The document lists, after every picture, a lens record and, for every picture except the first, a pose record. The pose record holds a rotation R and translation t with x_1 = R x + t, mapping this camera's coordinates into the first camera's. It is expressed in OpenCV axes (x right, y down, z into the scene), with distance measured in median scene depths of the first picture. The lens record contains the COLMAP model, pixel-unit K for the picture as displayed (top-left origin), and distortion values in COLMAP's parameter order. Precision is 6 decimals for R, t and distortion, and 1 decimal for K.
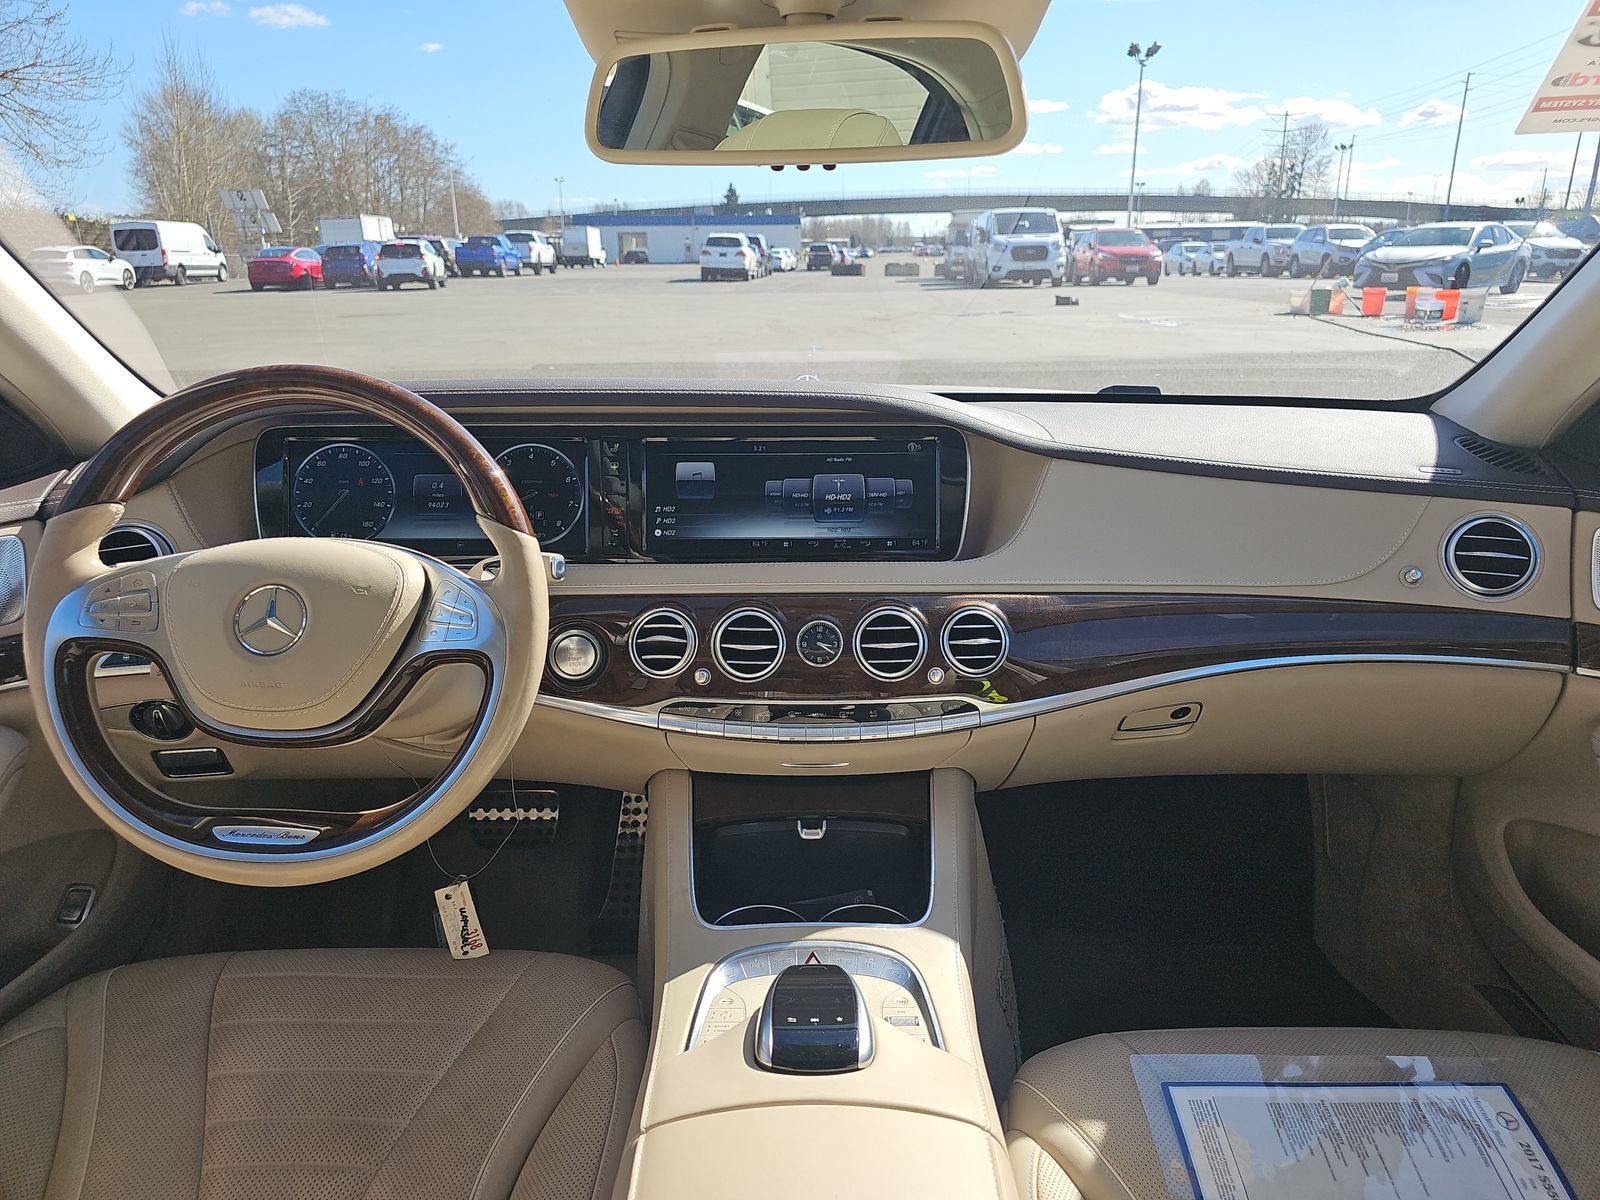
lens RADIAL K [[1042.7, 0, 853.8], [0, 1042.7, 567.4], [0, 0, 1]] dist [-0.007425, -0.001969]
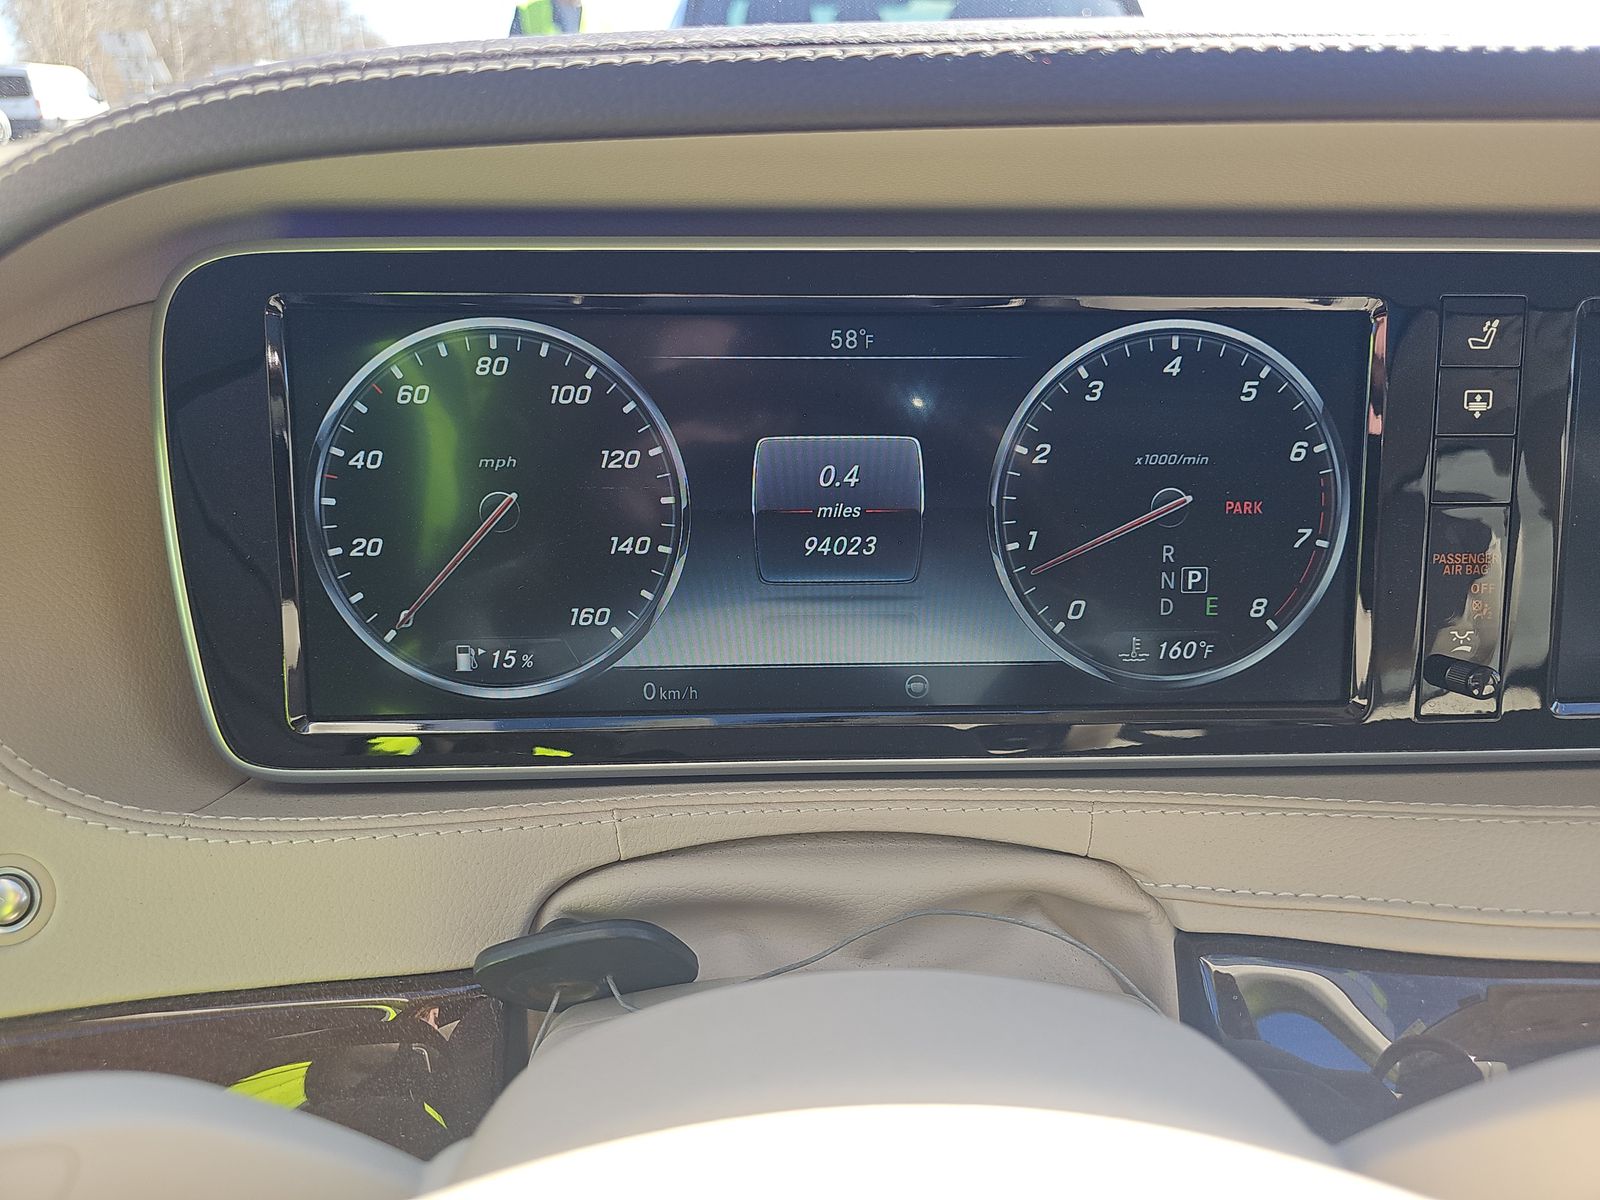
lens RADIAL K [[1063.3, 0, 800.0], [0, 1063.3, 600.0], [0, 0, 1]] dist [0.014292, -0.003940]
pose [[0.999992, -0.000393, 0.004066, -0.409782], [-0.000153, 0.991057, 0.133438, -0.083195], [-0.004082, -0.133437, 0.991049, 0.715138]]
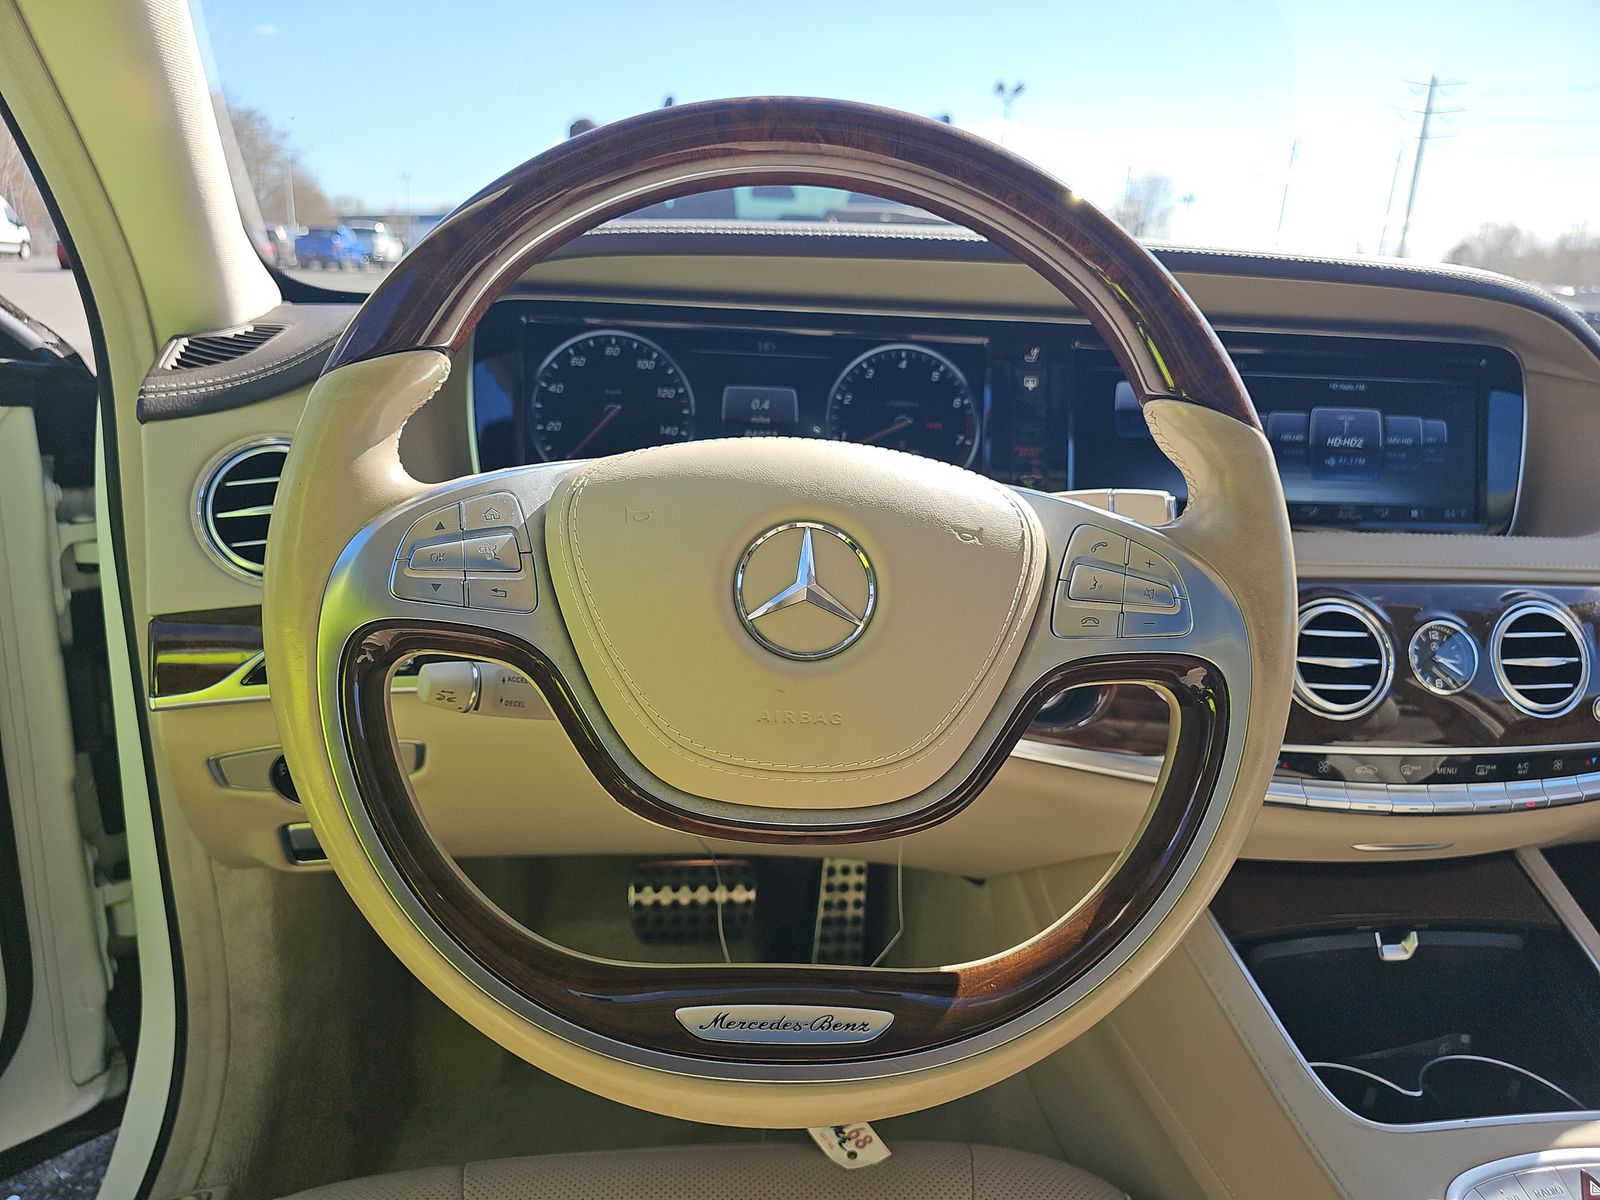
lens RADIAL K [[1063.3, 0, 800.0], [0, 1063.3, 600.0], [0, 0, 1]] dist [0.014292, -0.003940]
pose [[0.995684, 0.017547, 0.091133, -0.431250], [-0.018083, 0.999824, 0.005058, 0.037318], [-0.091028, -0.006684, 0.995826, 0.349114]]
